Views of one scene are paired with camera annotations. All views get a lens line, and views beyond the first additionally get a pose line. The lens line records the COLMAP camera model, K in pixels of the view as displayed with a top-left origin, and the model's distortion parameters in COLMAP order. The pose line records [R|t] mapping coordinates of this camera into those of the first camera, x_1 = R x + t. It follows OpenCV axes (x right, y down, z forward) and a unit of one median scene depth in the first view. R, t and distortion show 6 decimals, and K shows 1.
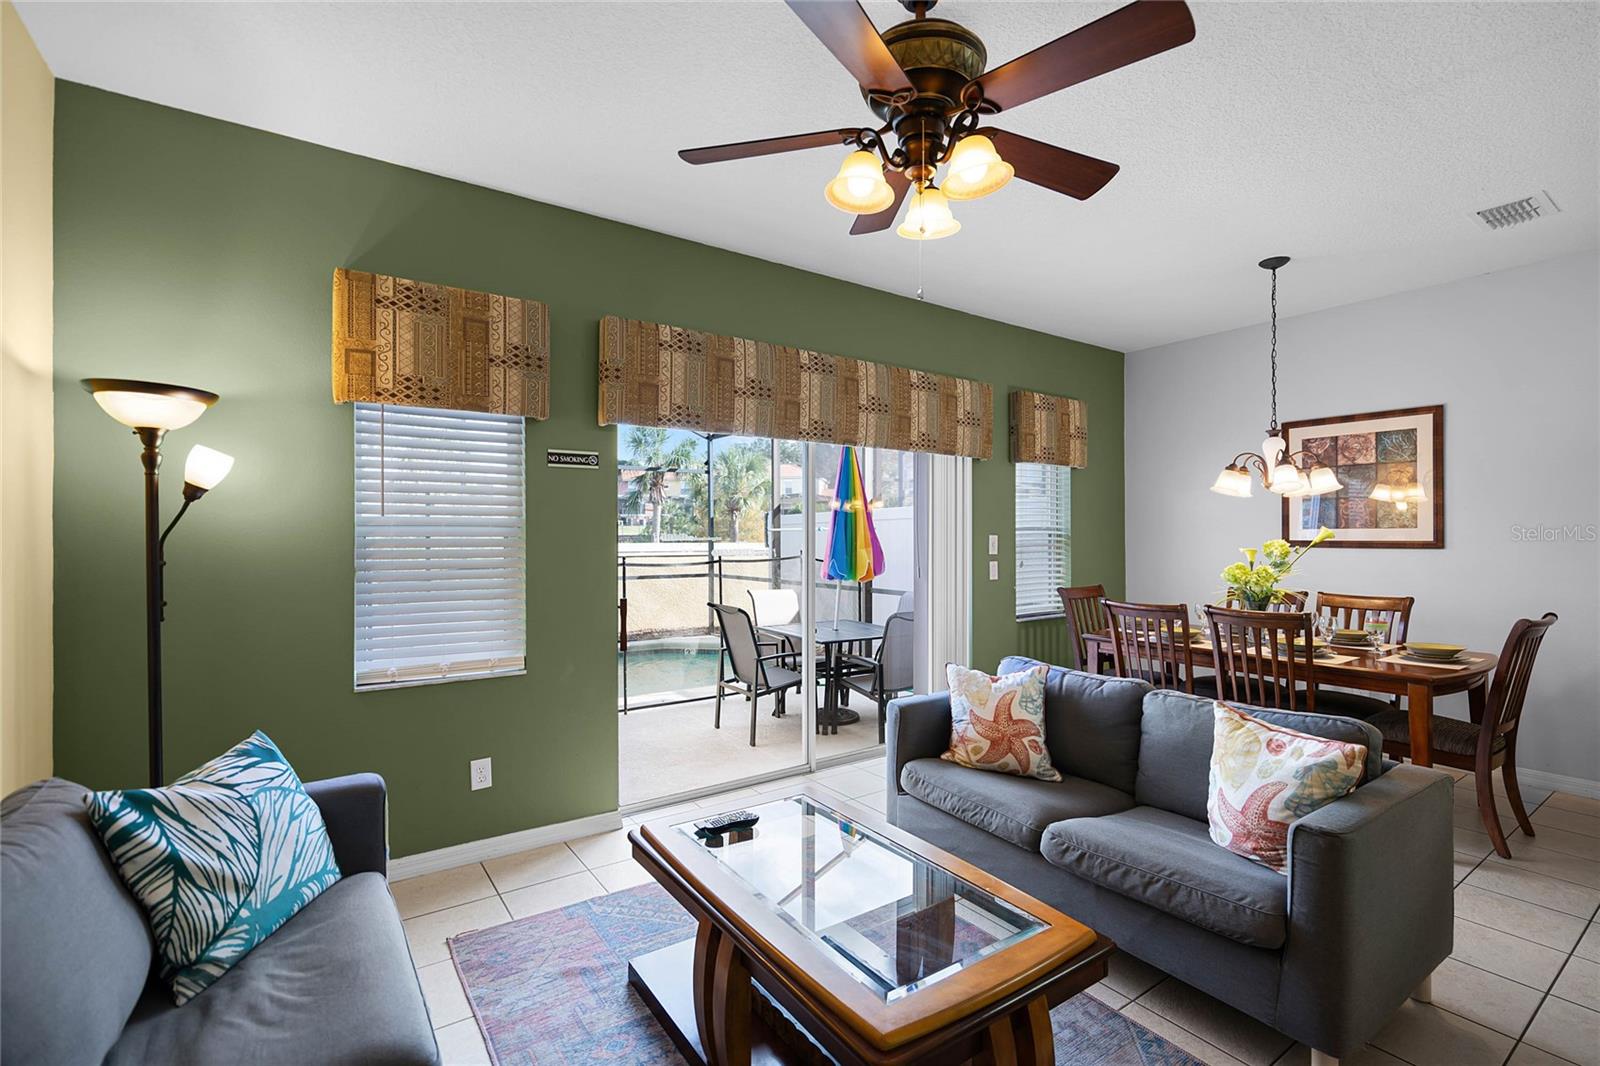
lens RADIAL K [[721.5, 0, 802.2], [0, 721.5, 531.8], [0, 0, 1]] dist [-0.002209, 0.000493]
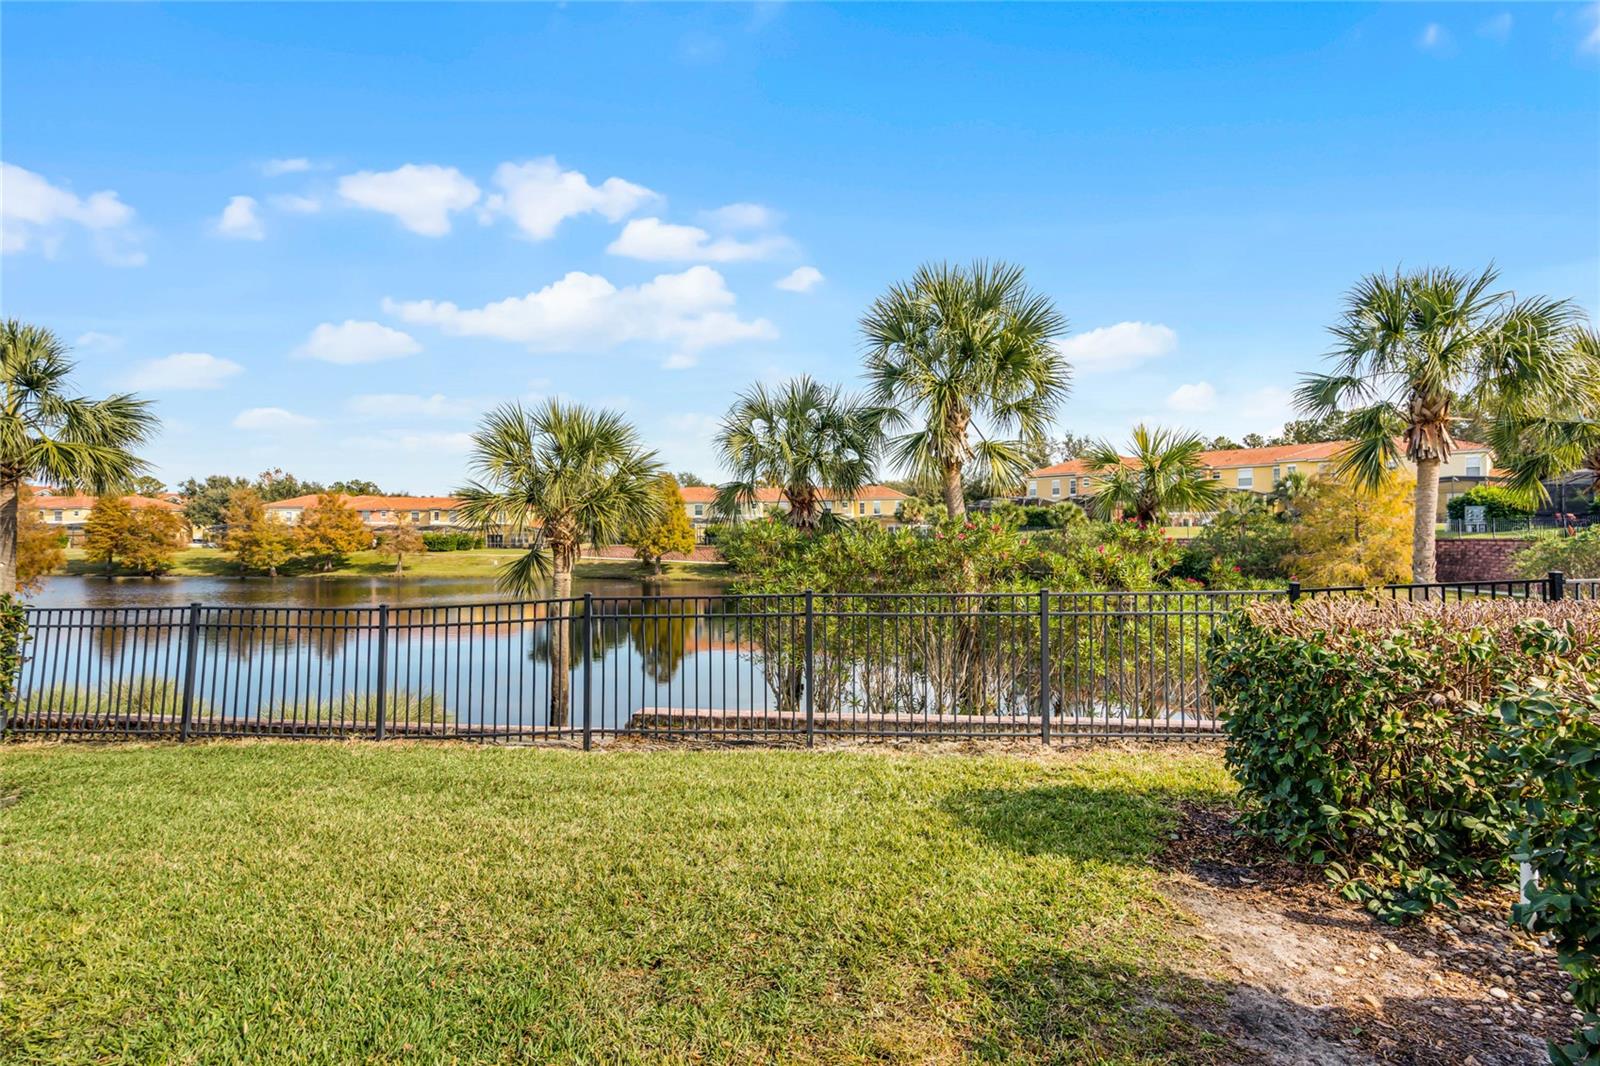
lens RADIAL K [[734.4, 0, 803.9], [0, 734.4, 536.5], [0, 0, 1]] dist [-0.001349, 0.000045]
pose [[0.796252, 0.002915, -0.604958, -1.219623], [-0.003115, 0.999995, 0.000719, 0.045900], [0.604957, 0.001312, 0.796257, 2.036474]]
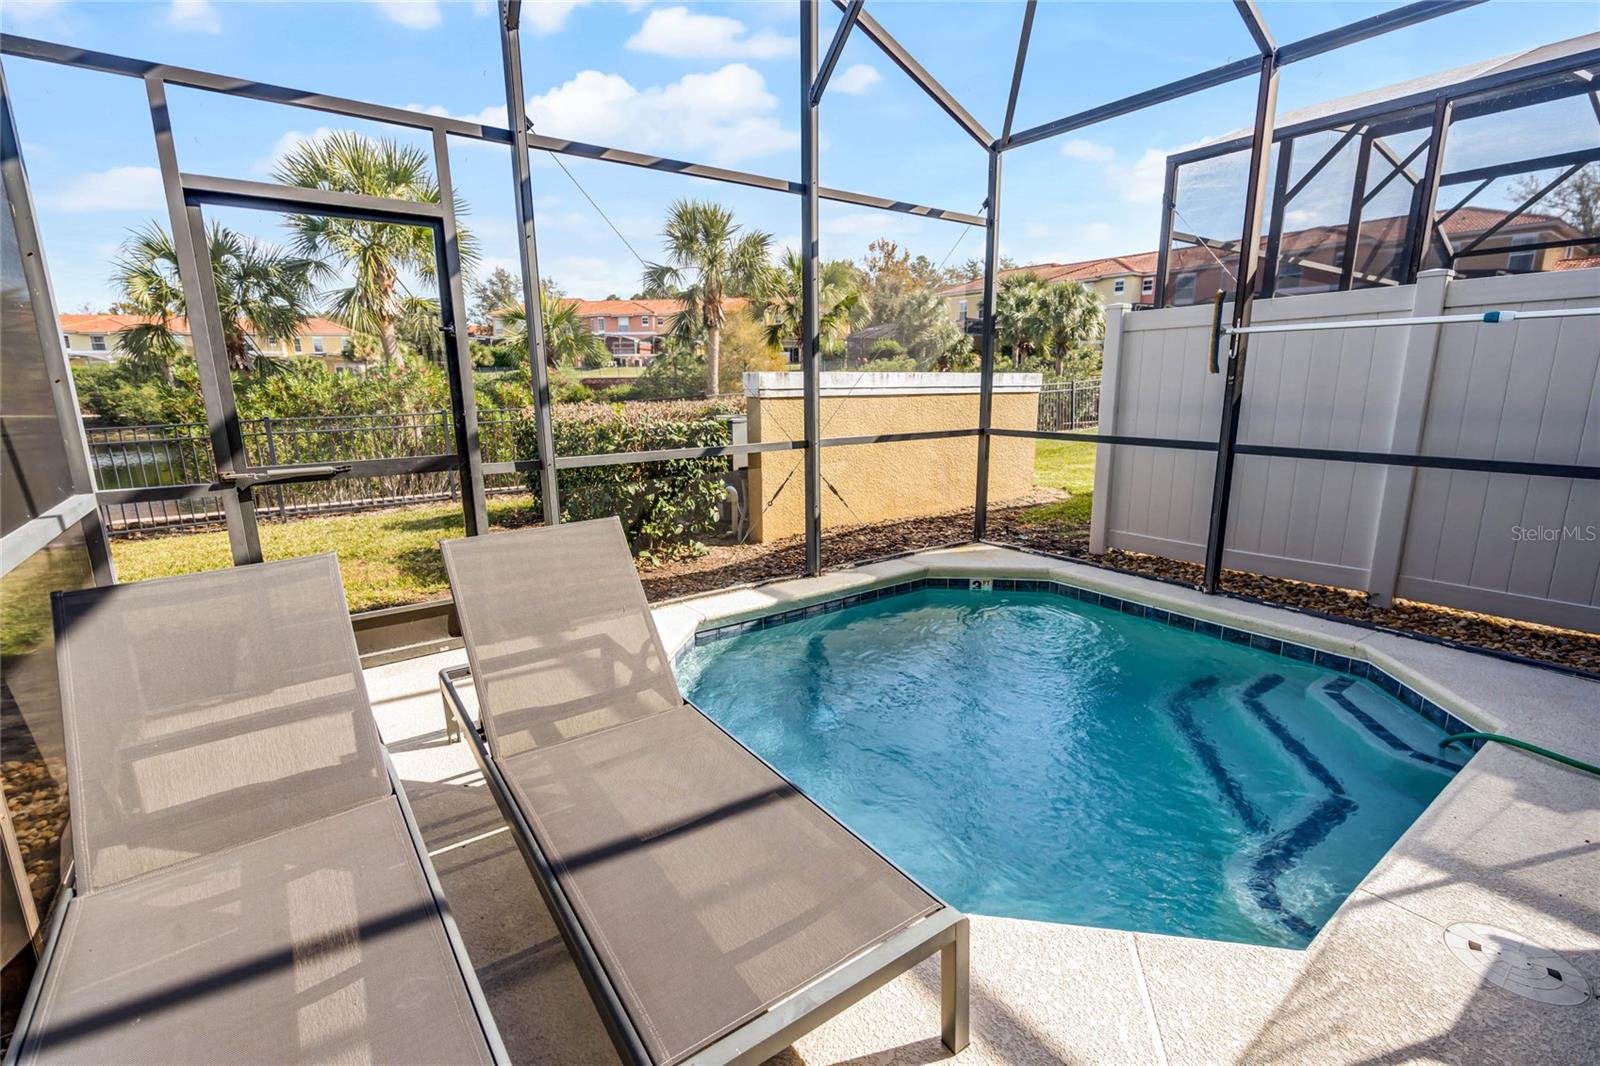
lens RADIAL K [[721.5, 0, 802.2], [0, 721.5, 531.8], [0, 0, 1]] dist [-0.002209, 0.000493]
pose [[0.999666, -0.010062, 0.023794, -0.680786], [0.004800, 0.977339, 0.211626, 0.047175], [-0.025384, -0.211441, 0.977061, 1.186289]]
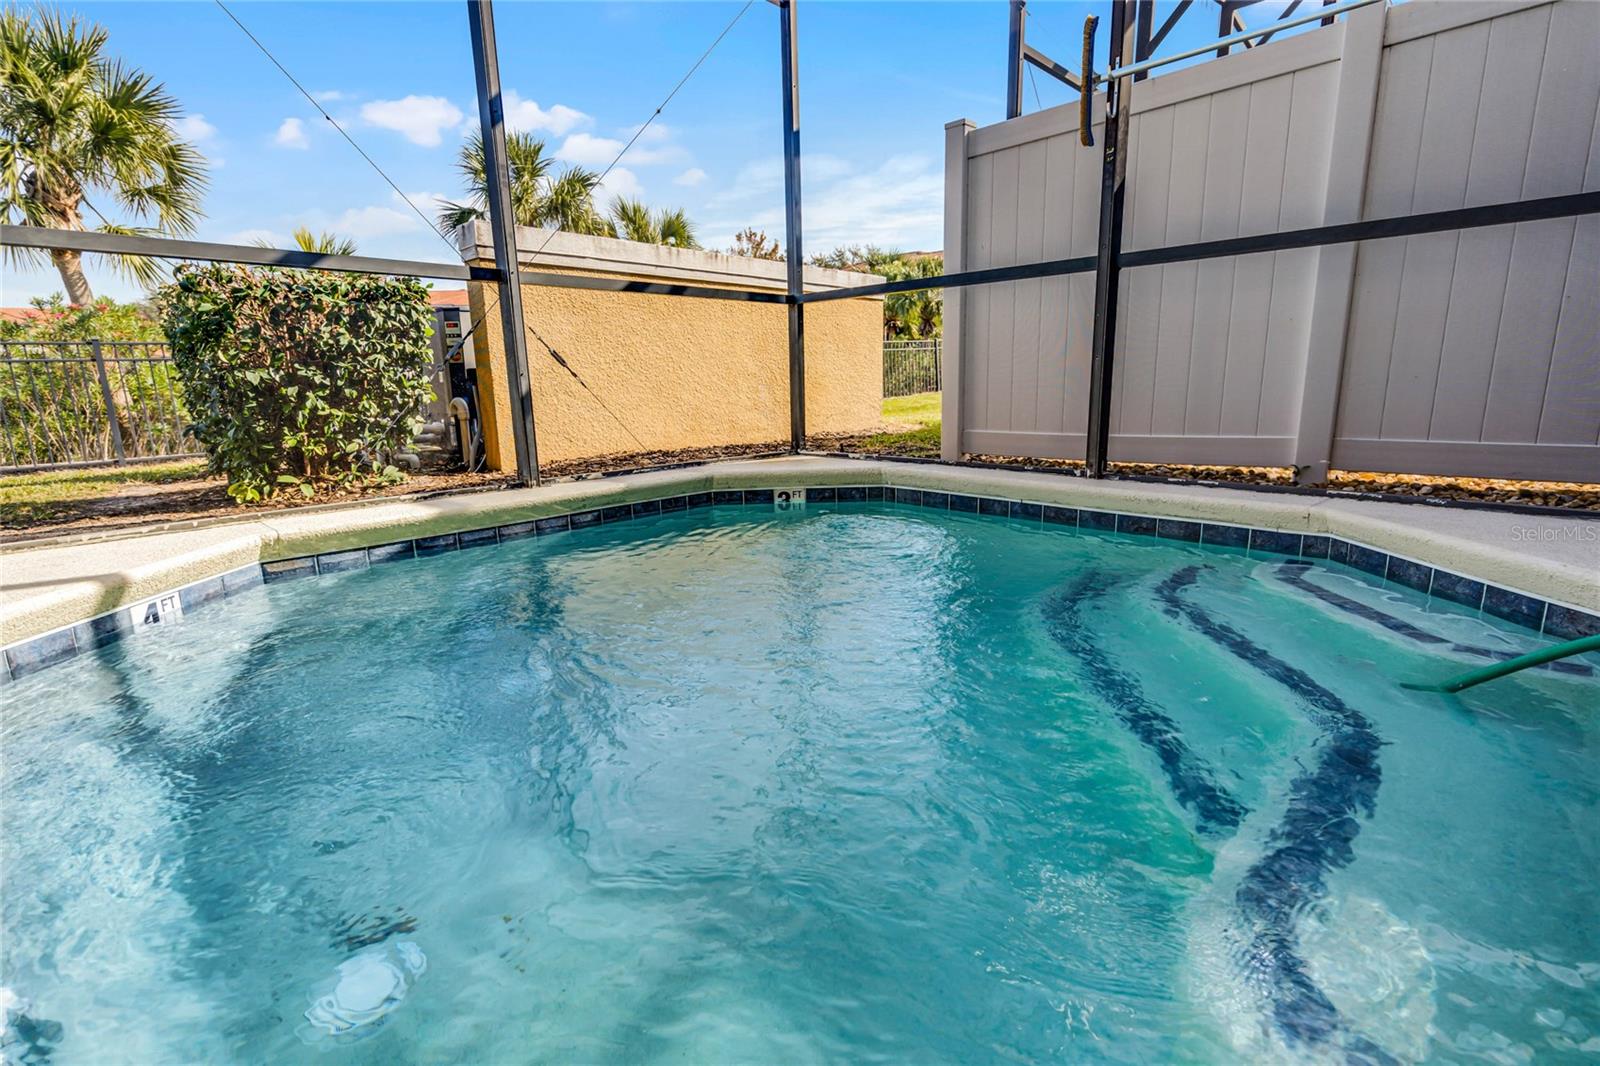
lens RADIAL K [[734.4, 0, 803.9], [0, 734.4, 536.5], [0, 0, 1]] dist [-0.001349, 0.000045]
pose [[0.982122, -0.055703, 0.179818, -0.498220], [0.017062, 0.977626, 0.209660, 0.252297], [-0.187473, -0.202843, 0.961097, 1.492778]]
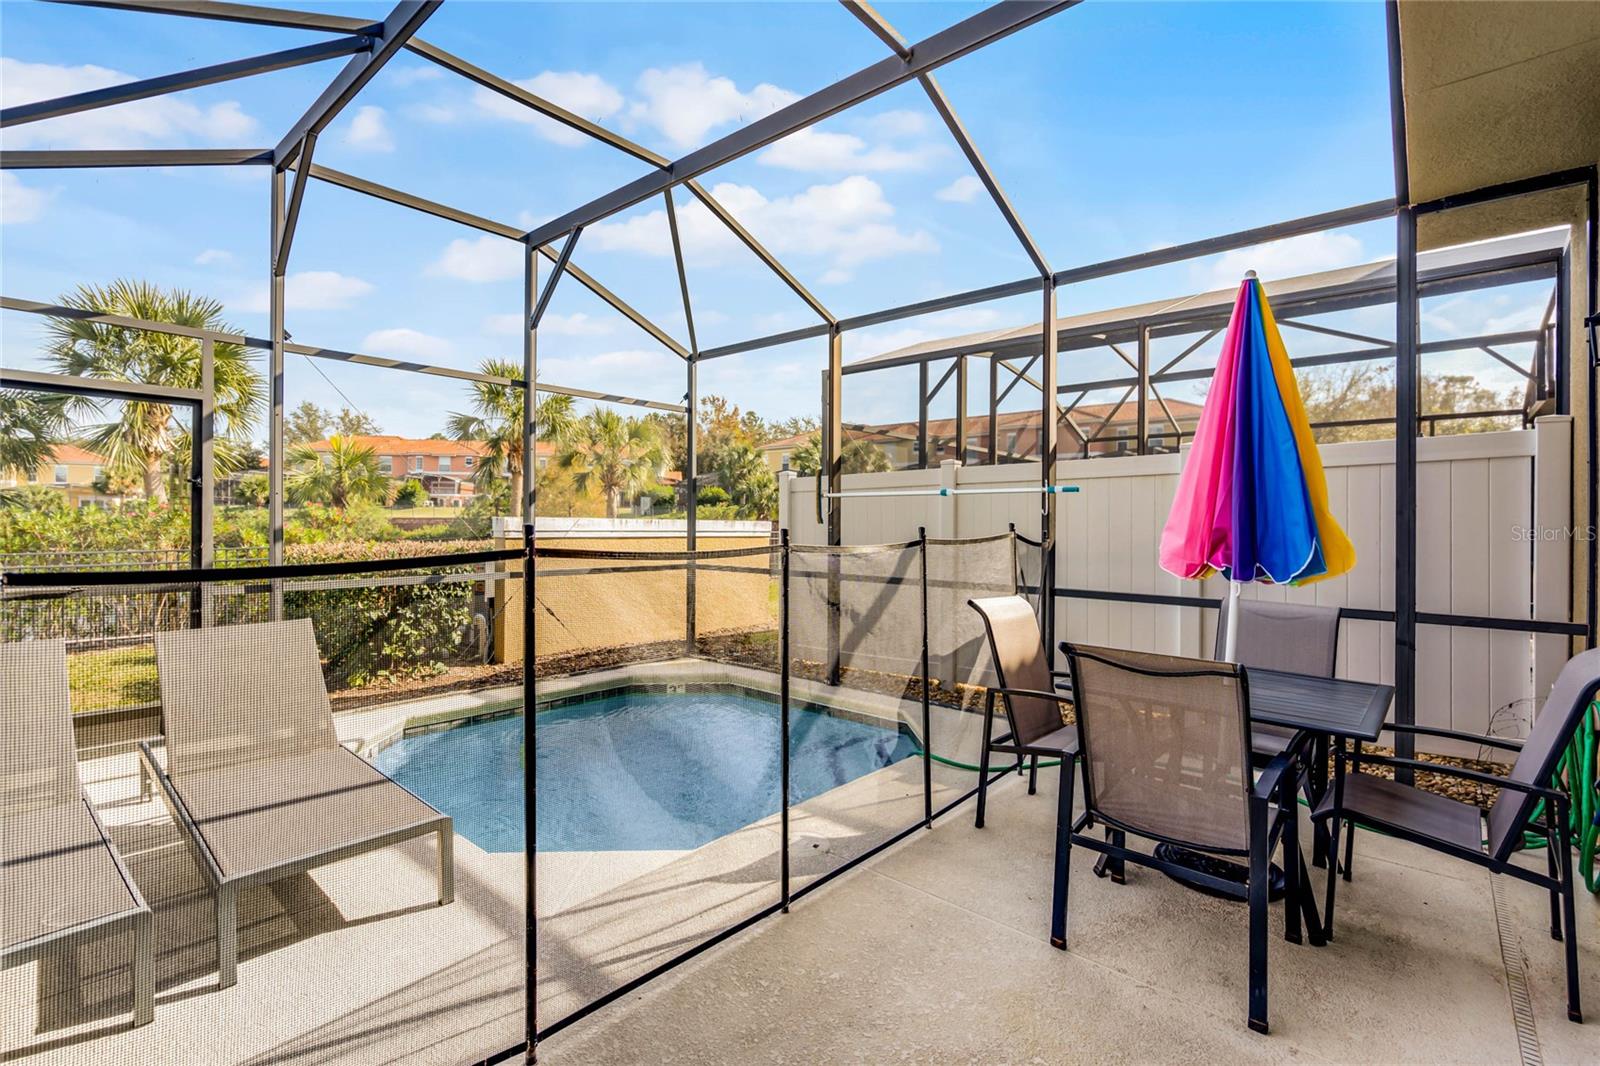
lens RADIAL K [[732.8, 0, 807.1], [0, 732.8, 518.0], [0, 0, 1]] dist [-0.000426, 0.000948]
pose [[0.970331, 0.012923, 0.241435, -0.465158], [-0.012380, 0.999916, -0.003767, 0.041317], [-0.241464, 0.000666, 0.970410, 0.812810]]
